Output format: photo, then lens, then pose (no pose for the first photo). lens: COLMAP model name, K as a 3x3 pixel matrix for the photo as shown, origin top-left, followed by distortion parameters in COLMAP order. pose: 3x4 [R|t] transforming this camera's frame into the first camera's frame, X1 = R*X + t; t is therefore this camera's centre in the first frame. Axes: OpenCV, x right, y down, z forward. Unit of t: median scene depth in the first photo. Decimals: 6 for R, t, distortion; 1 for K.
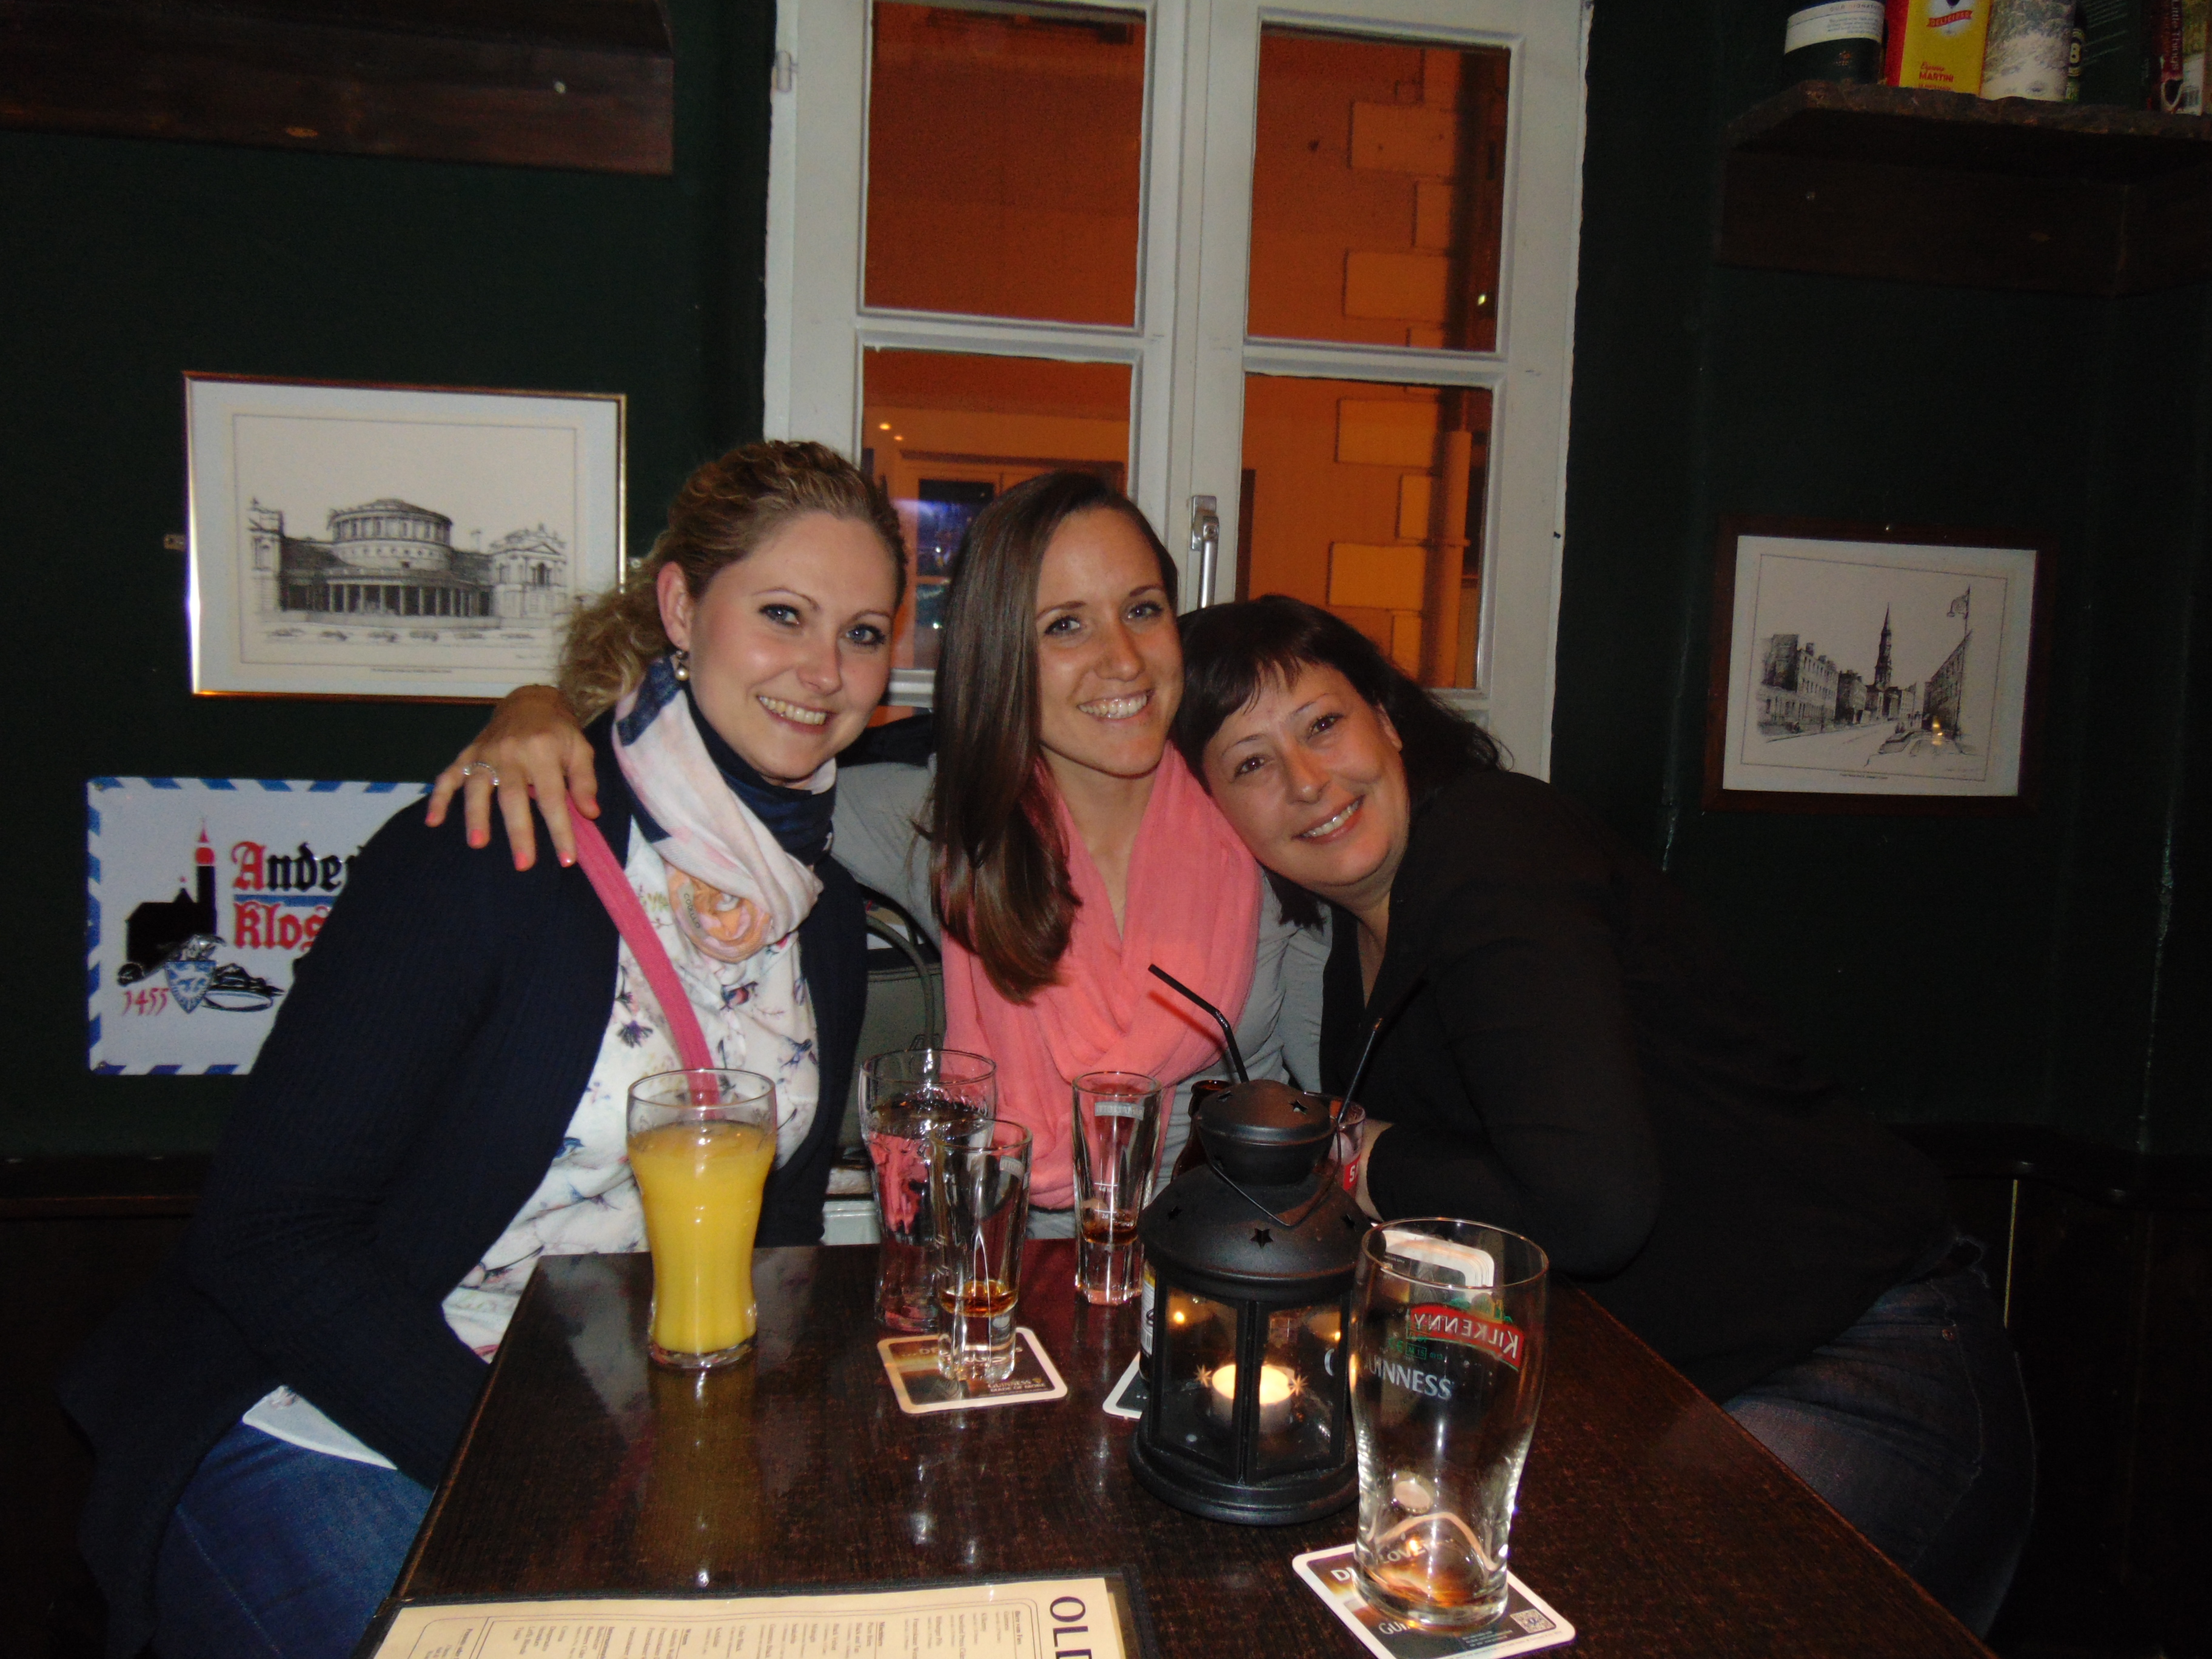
lens RADIAL K [[1647.5, 0, 1106.0], [0, 1647.5, 829.5], [0, 0, 1]] dist [-0.030353, 0.056014]
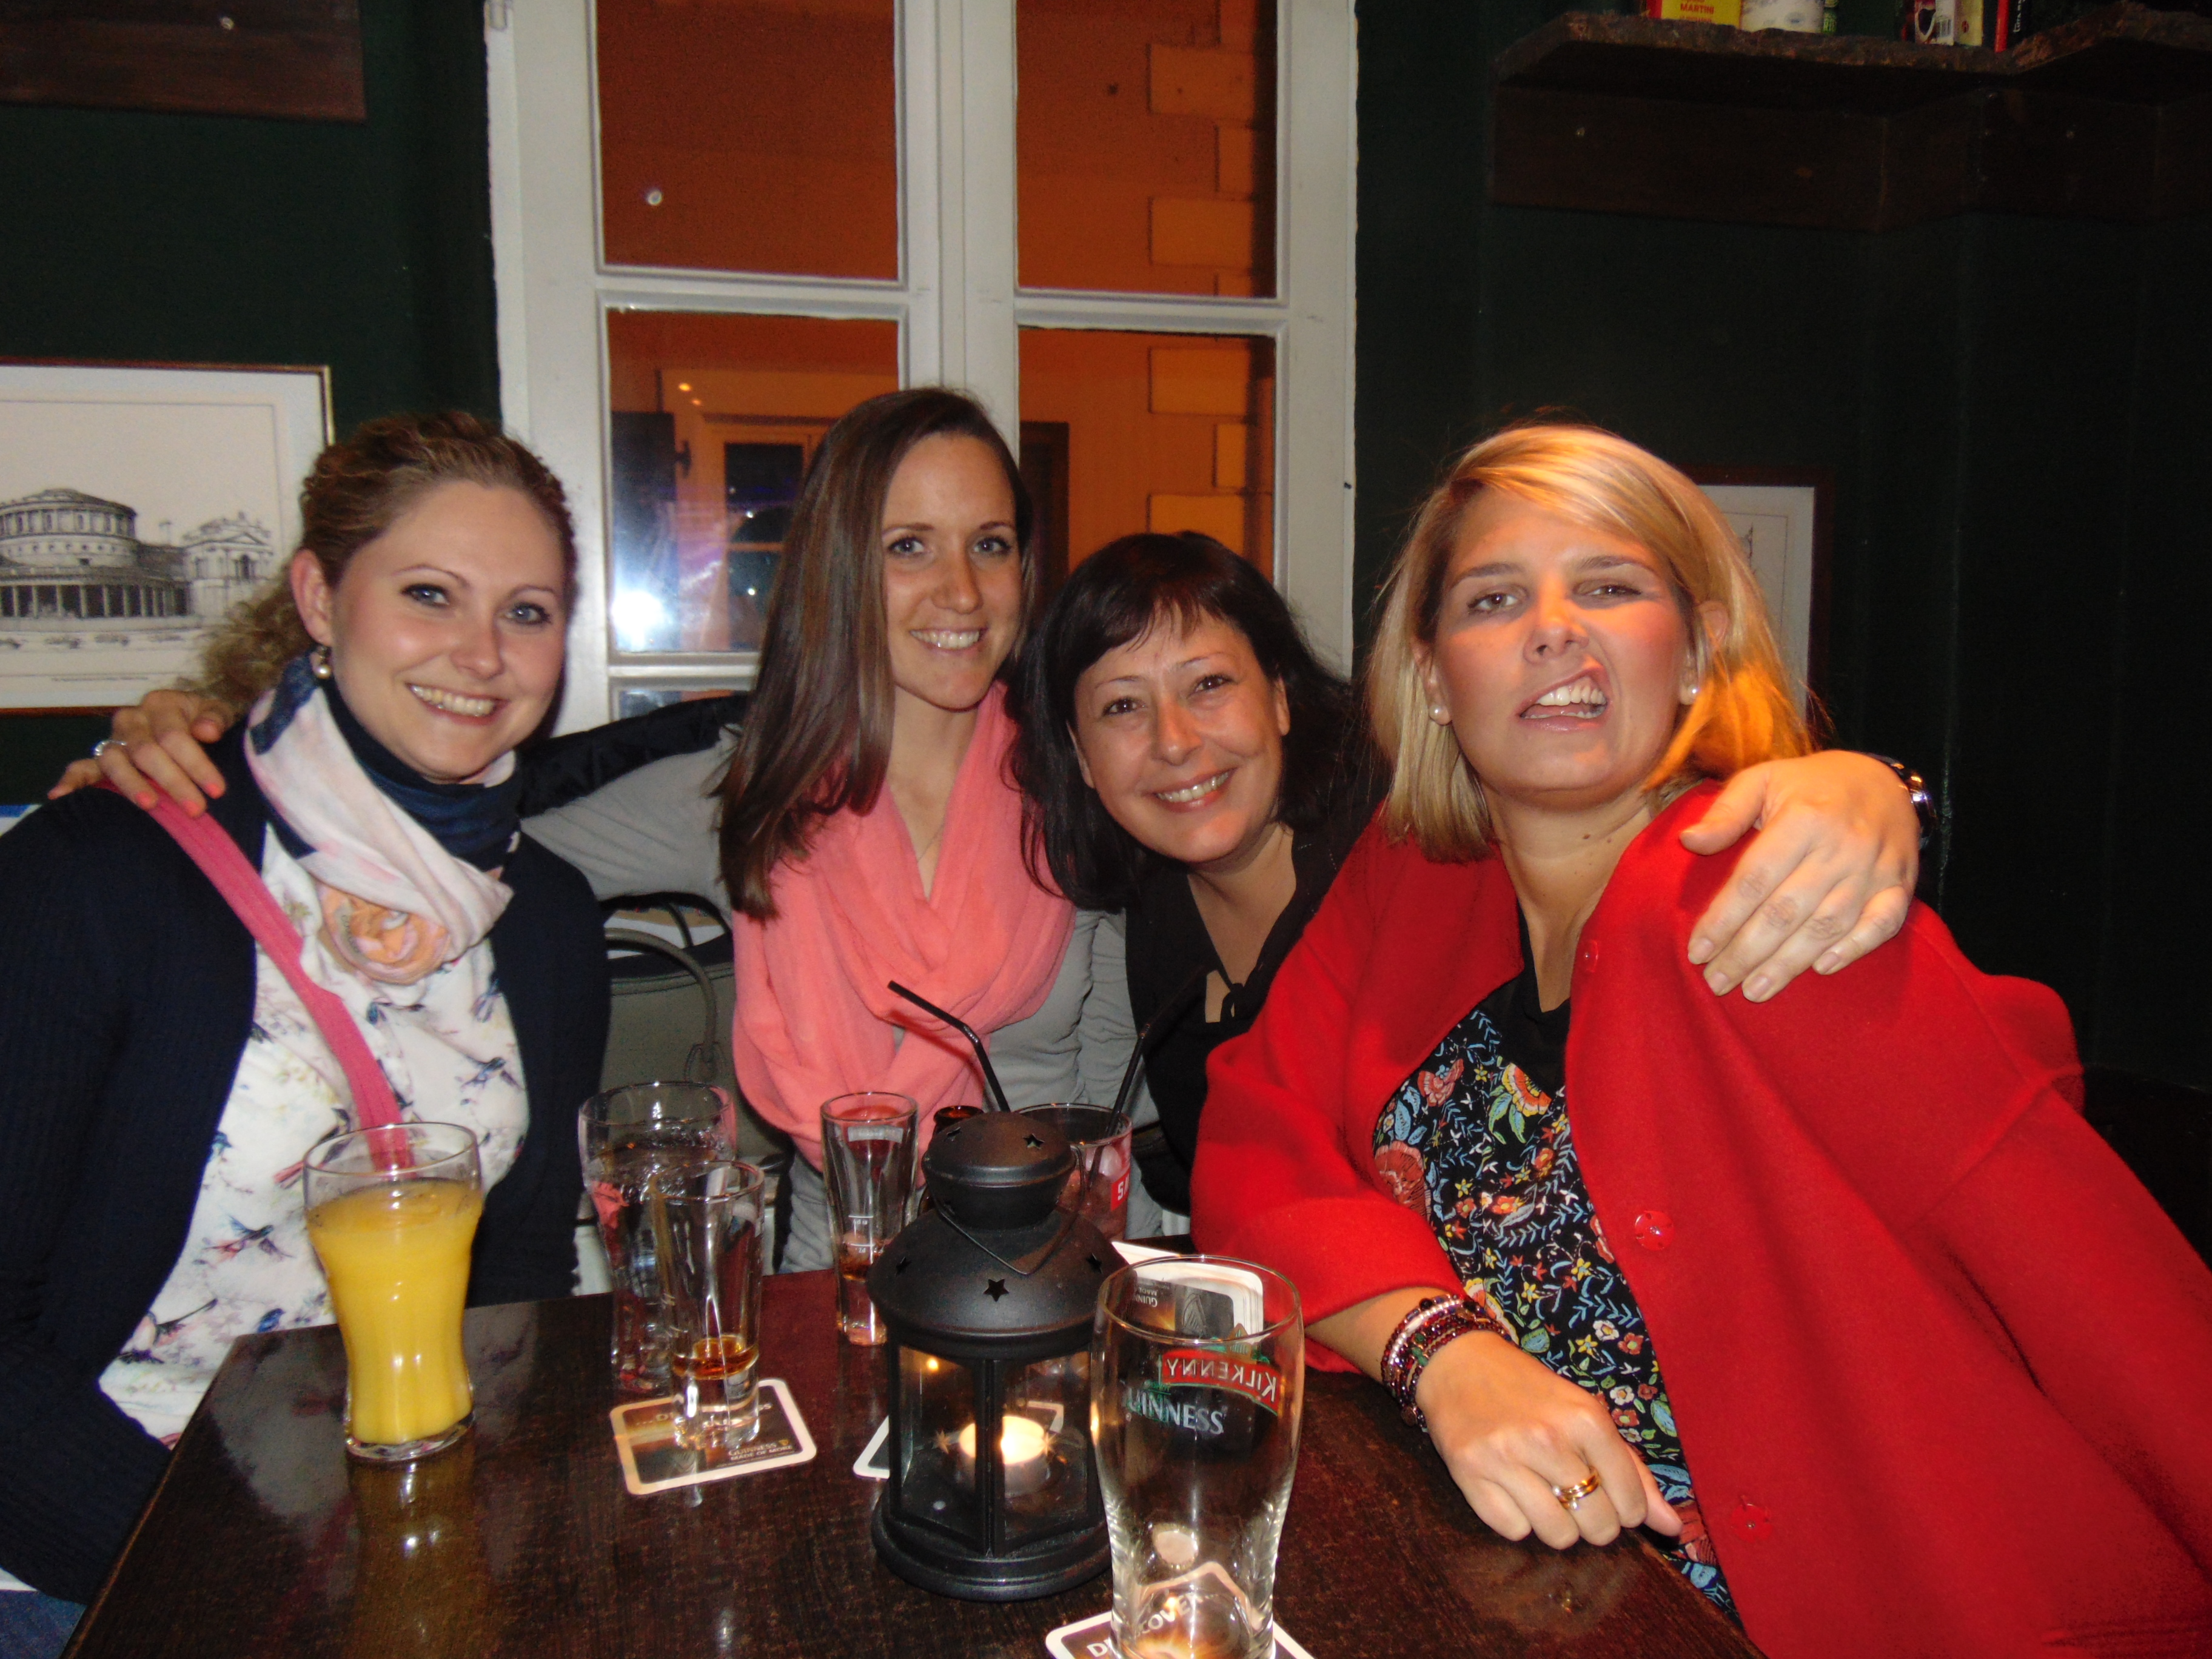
lens RADIAL K [[1647.5, 0, 1106.0], [0, 1647.5, 829.5], [0, 0, 1]] dist [-0.030353, 0.056014]
pose [[0.994466, -0.050400, 0.092179, 0.050201], [0.047867, 0.998418, 0.029490, -0.017660], [-0.093519, -0.024915, 0.995306, 0.057061]]
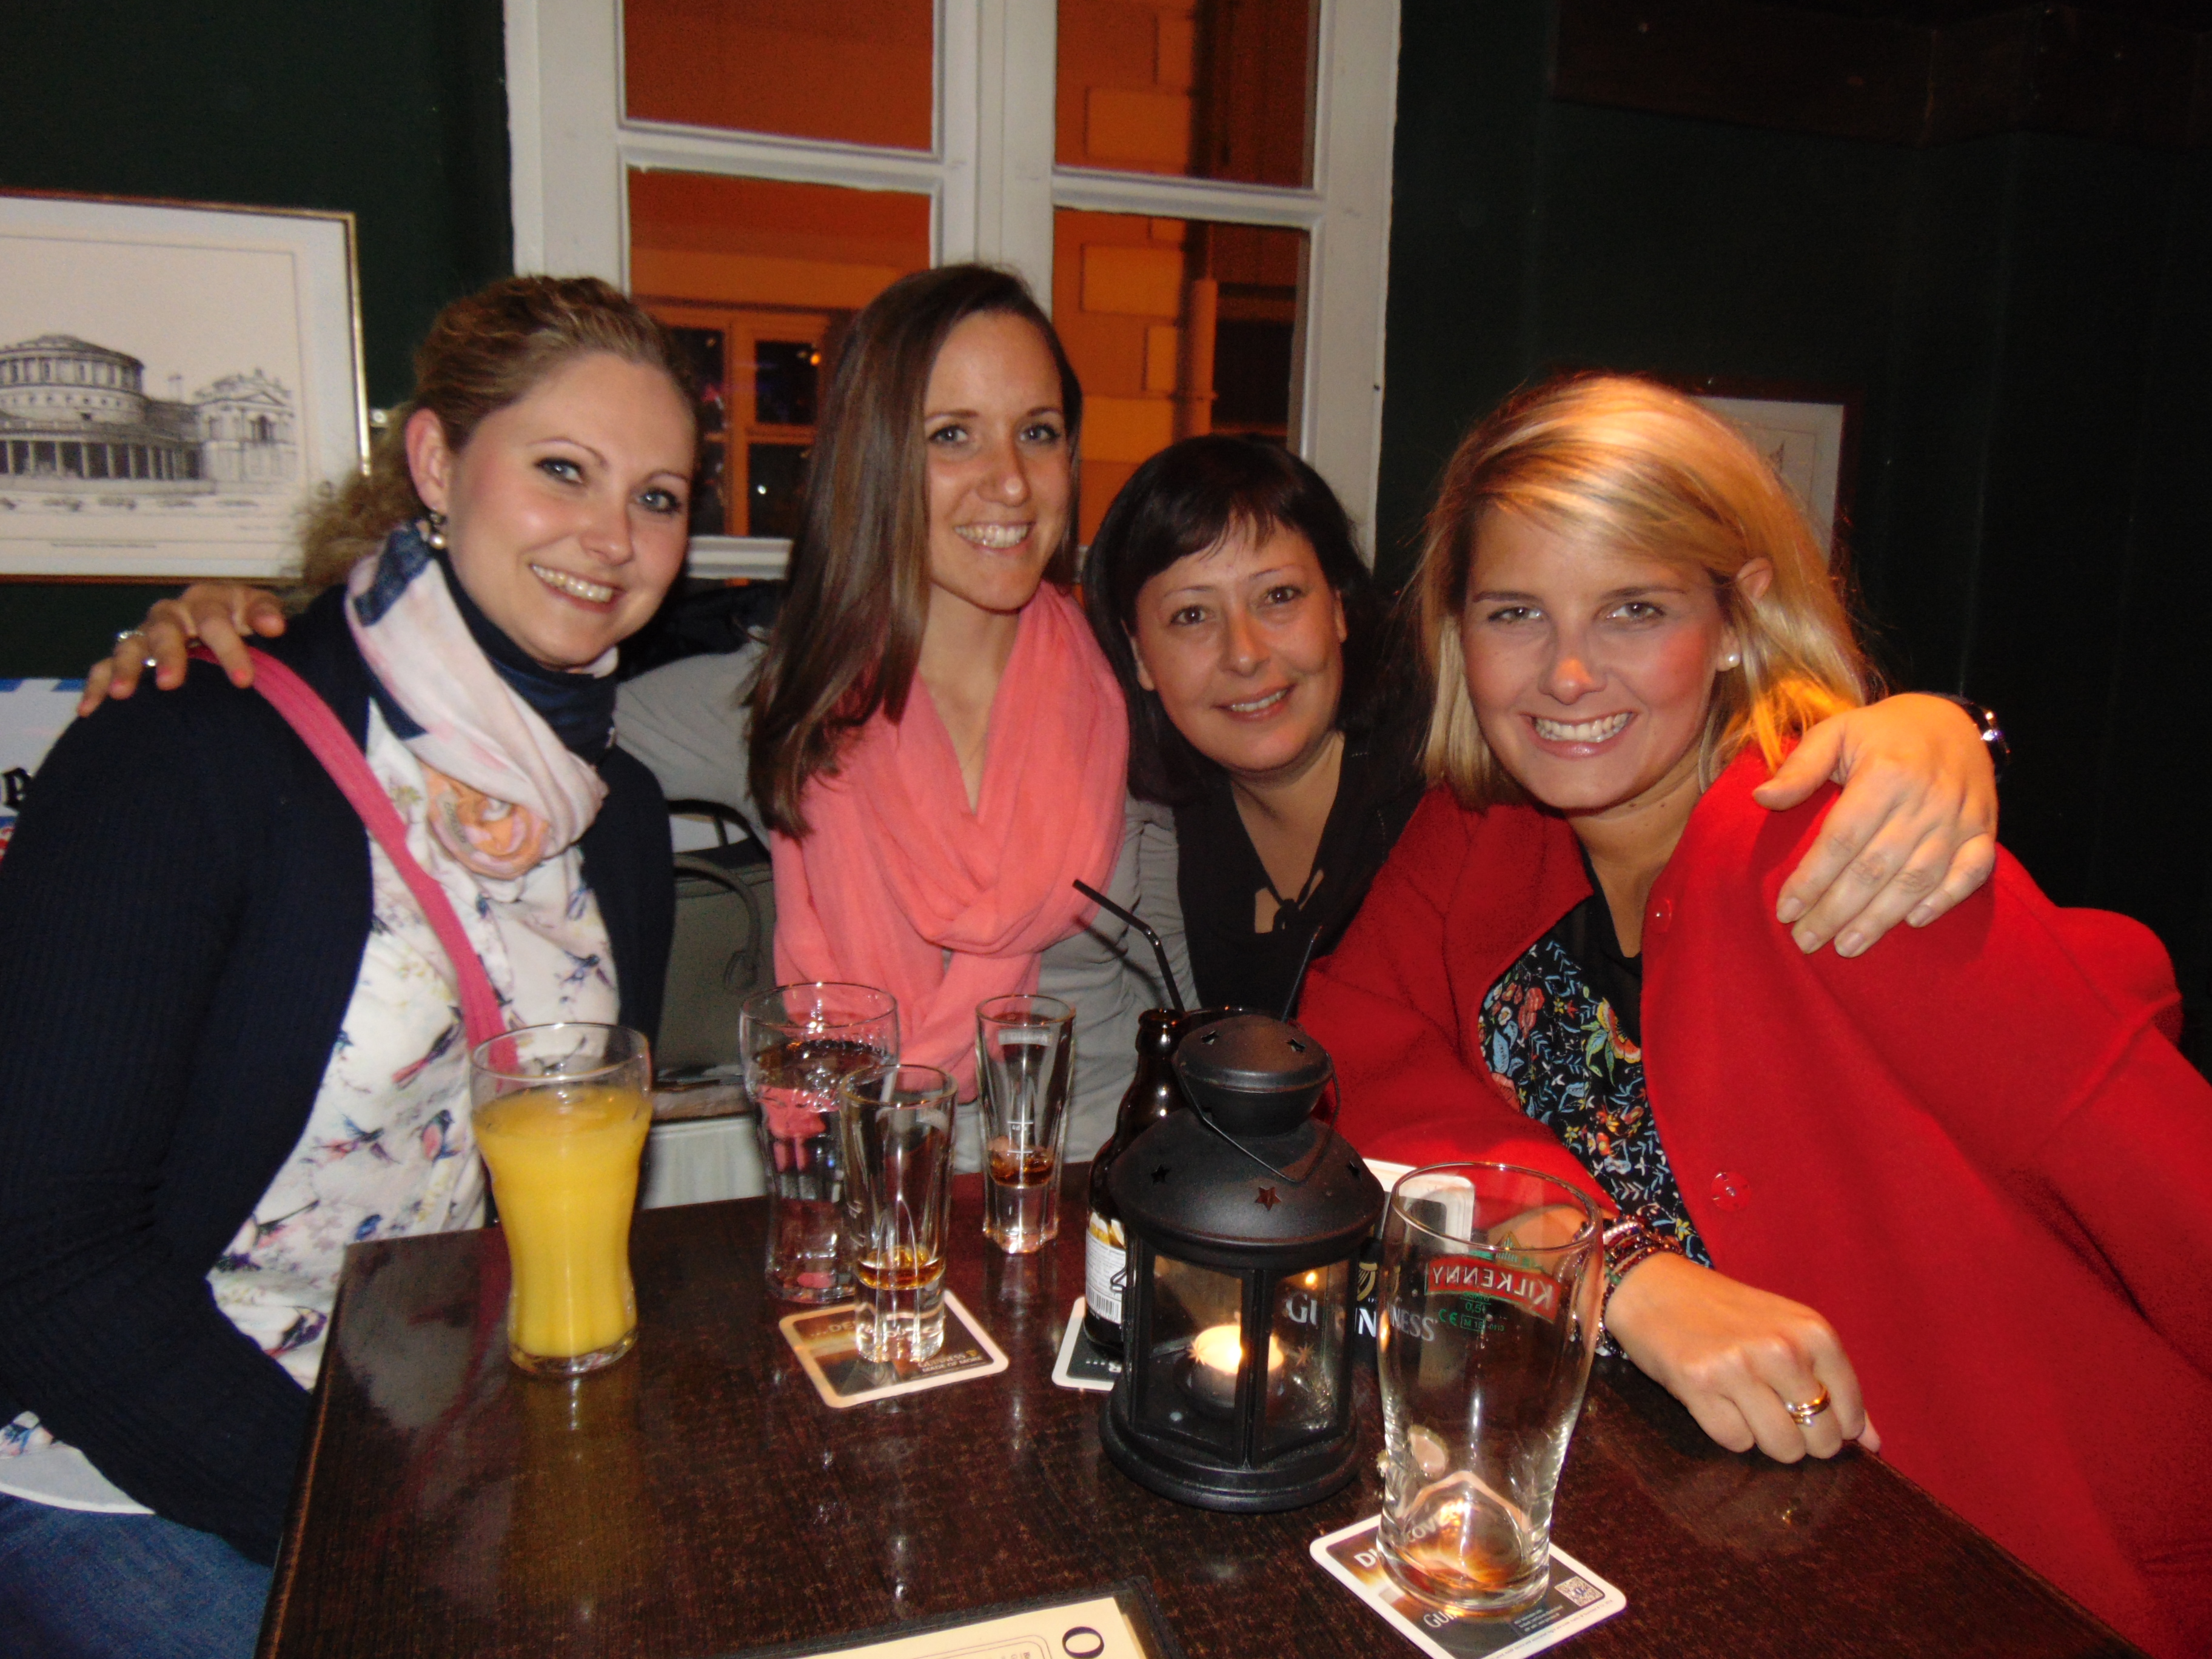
lens RADIAL K [[1650.0, 0, 1106.0], [0, 1650.0, 829.5], [0, 0, 1]] dist [-0.037210, 0.062317]
pose [[0.986177, -0.038390, 0.161186, -0.073865], [0.024664, 0.995963, 0.086309, -0.014992], [-0.163848, -0.081141, 0.983143, 0.099200]]
